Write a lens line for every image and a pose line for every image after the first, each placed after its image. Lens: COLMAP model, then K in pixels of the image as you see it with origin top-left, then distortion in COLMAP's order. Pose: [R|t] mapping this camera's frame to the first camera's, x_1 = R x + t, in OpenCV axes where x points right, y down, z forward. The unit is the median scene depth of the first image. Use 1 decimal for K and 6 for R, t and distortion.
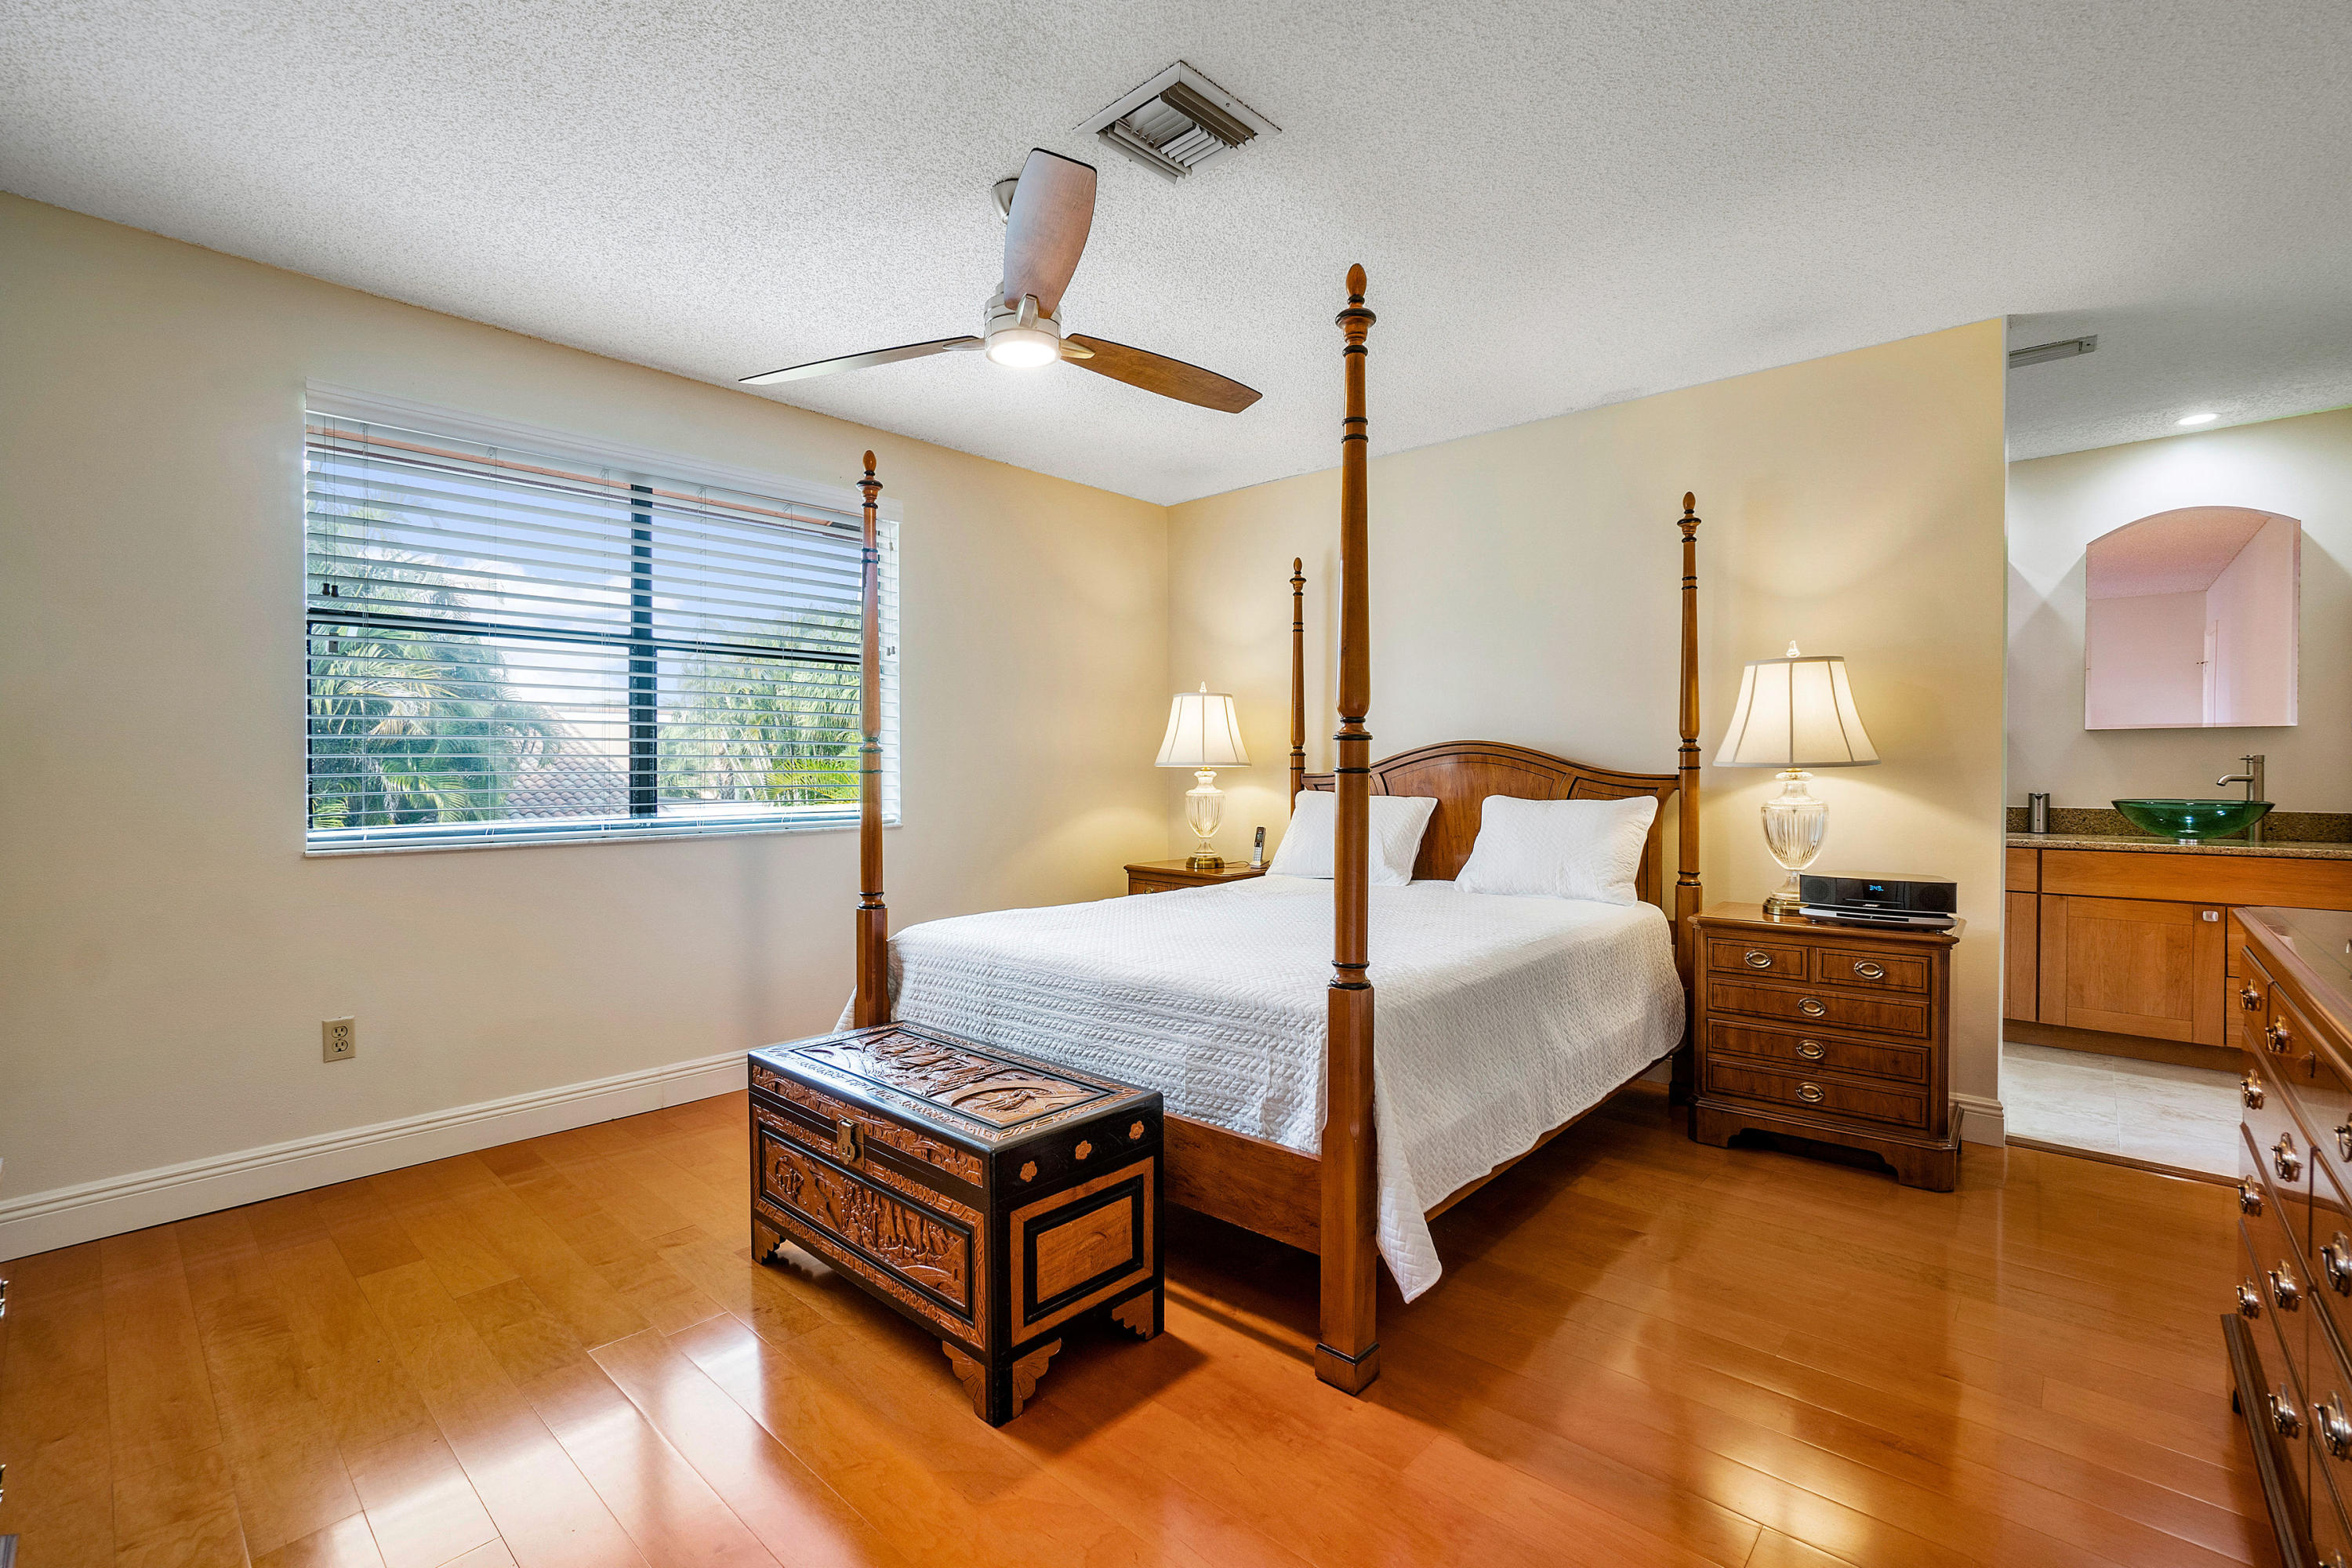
lens RADIAL K [[1054.5, 0, 1167.8], [0, 1054.5, 769.1], [0, 0, 1]] dist [-0.040943, 0.018069]
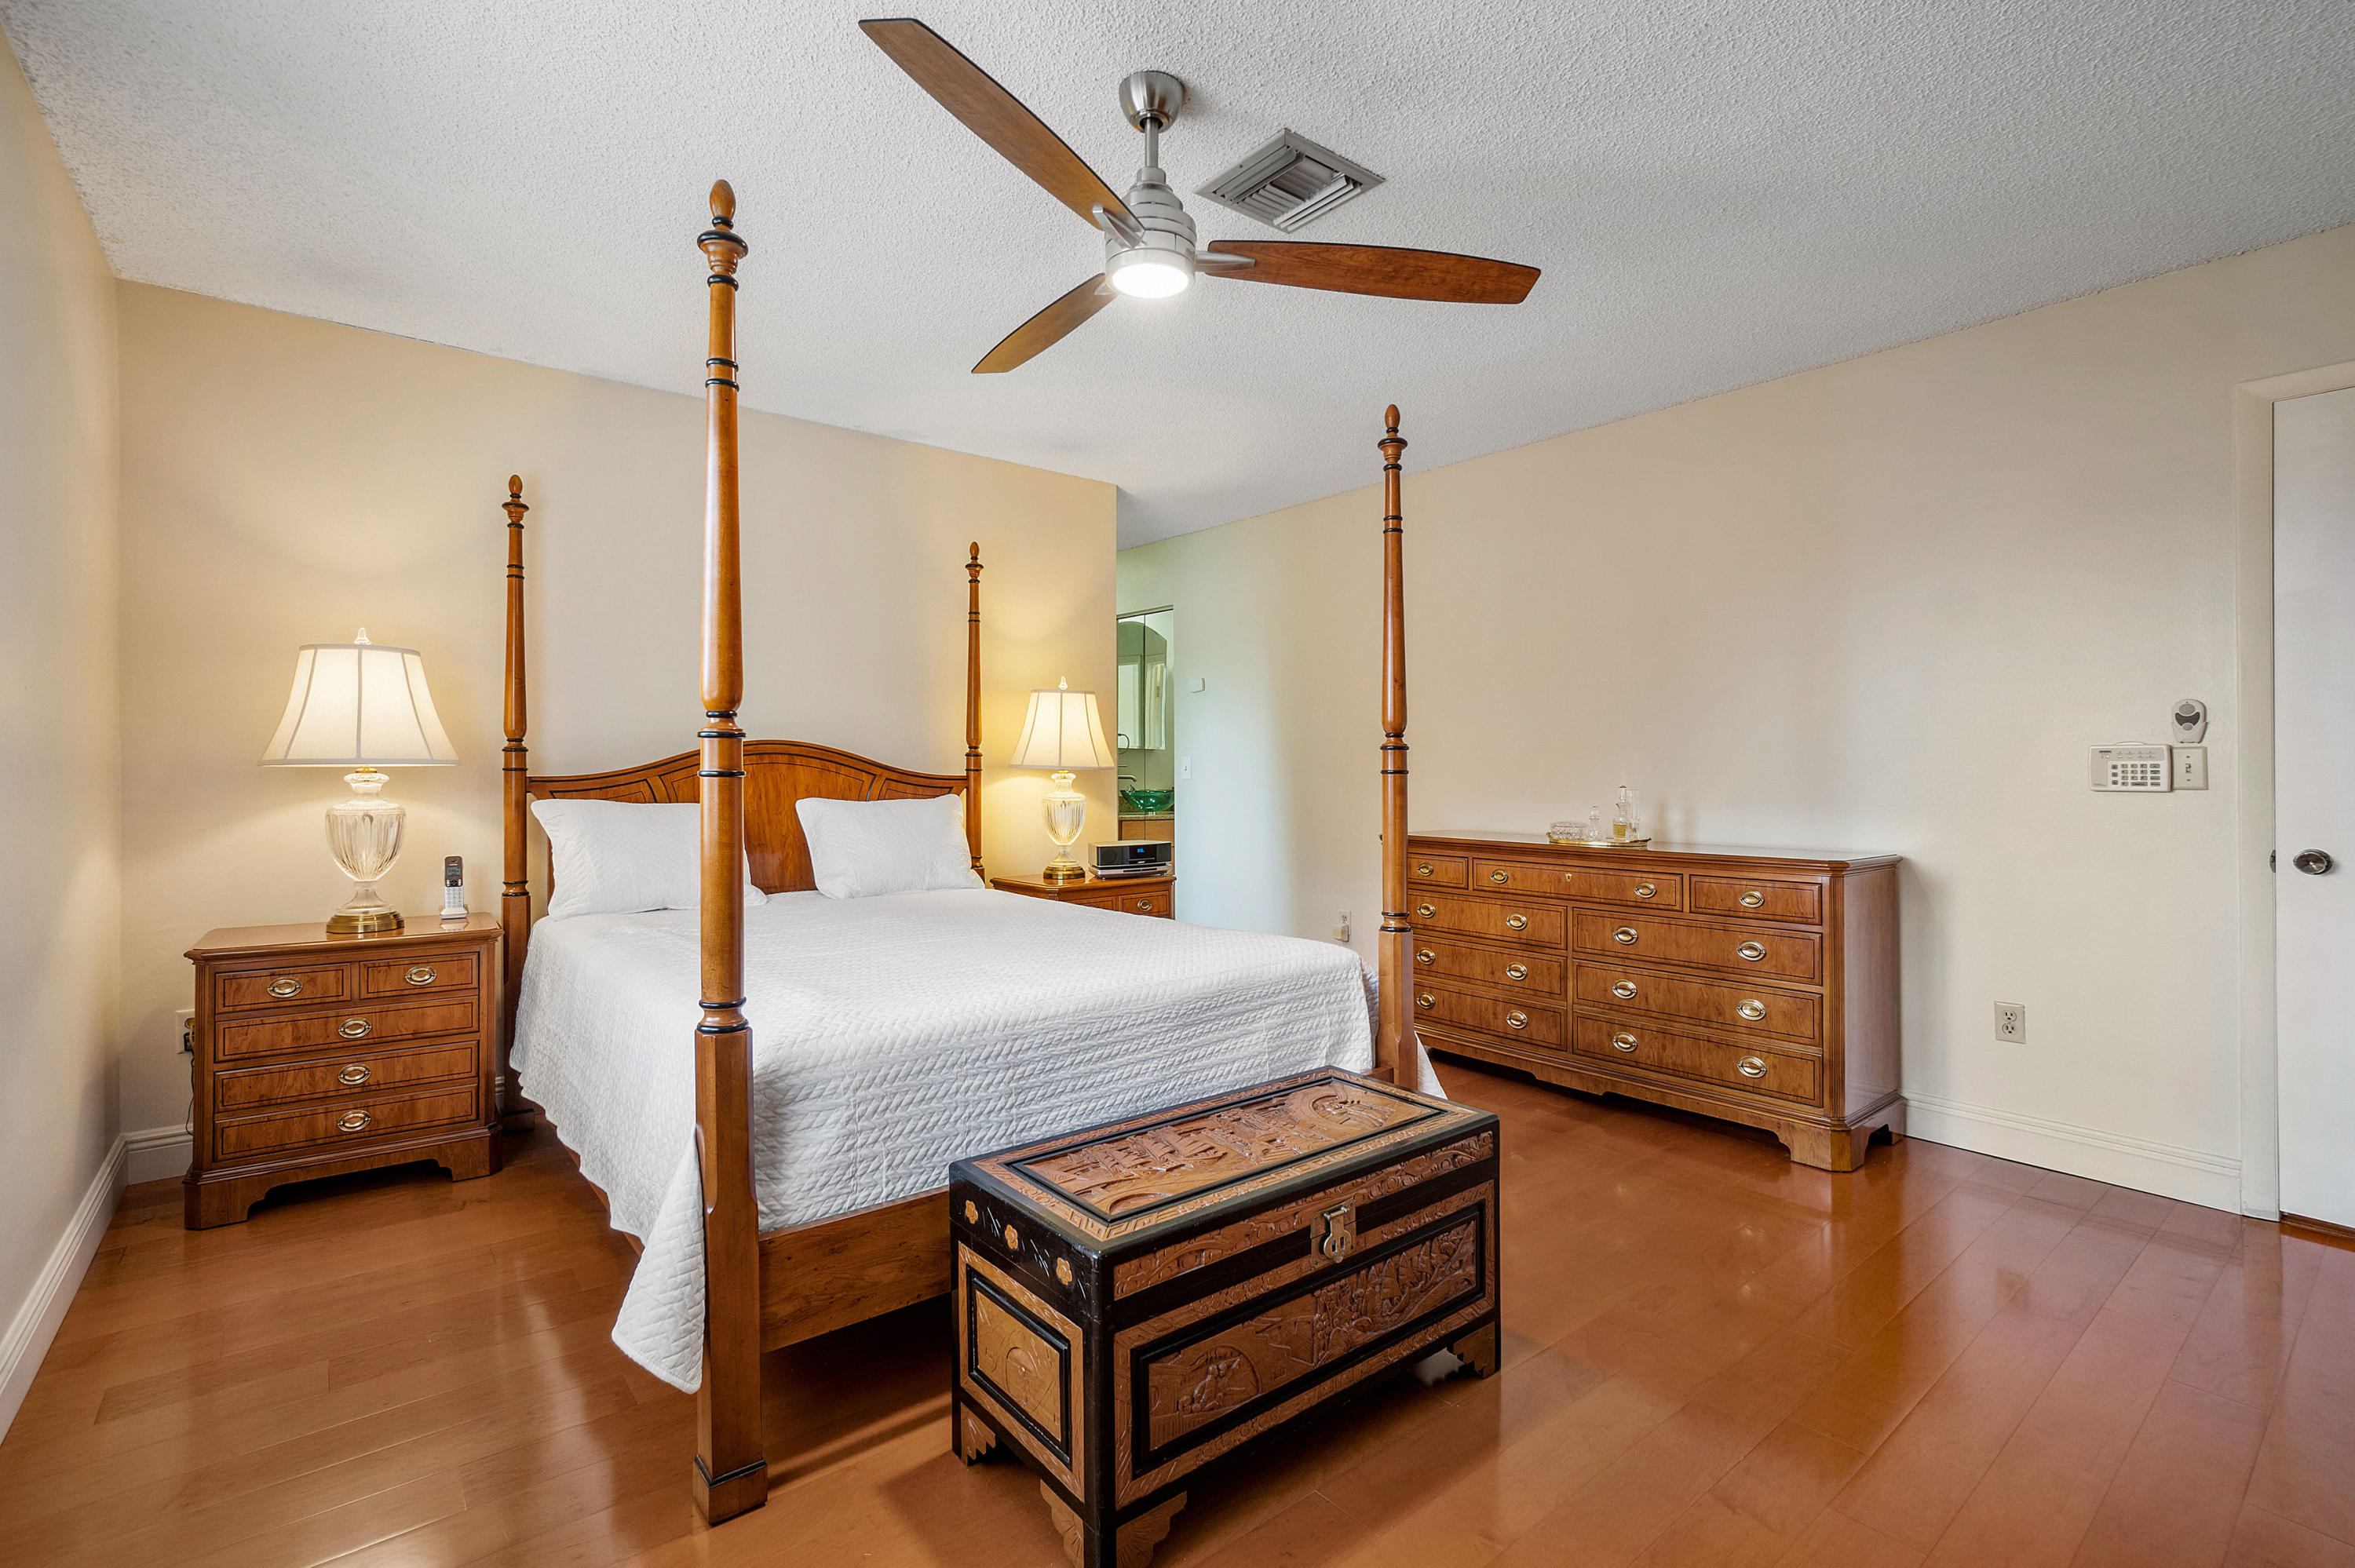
lens RADIAL K [[1043.4, 0, 1181.4], [0, 1043.4, 742.6], [0, 0, 1]] dist [-0.056574, -0.000321]
pose [[0.147351, 0.028150, 0.988684, -0.630784], [0.000827, 0.999591, -0.028584, 0.001683], [-0.989084, 0.005030, 0.147268, 0.567351]]
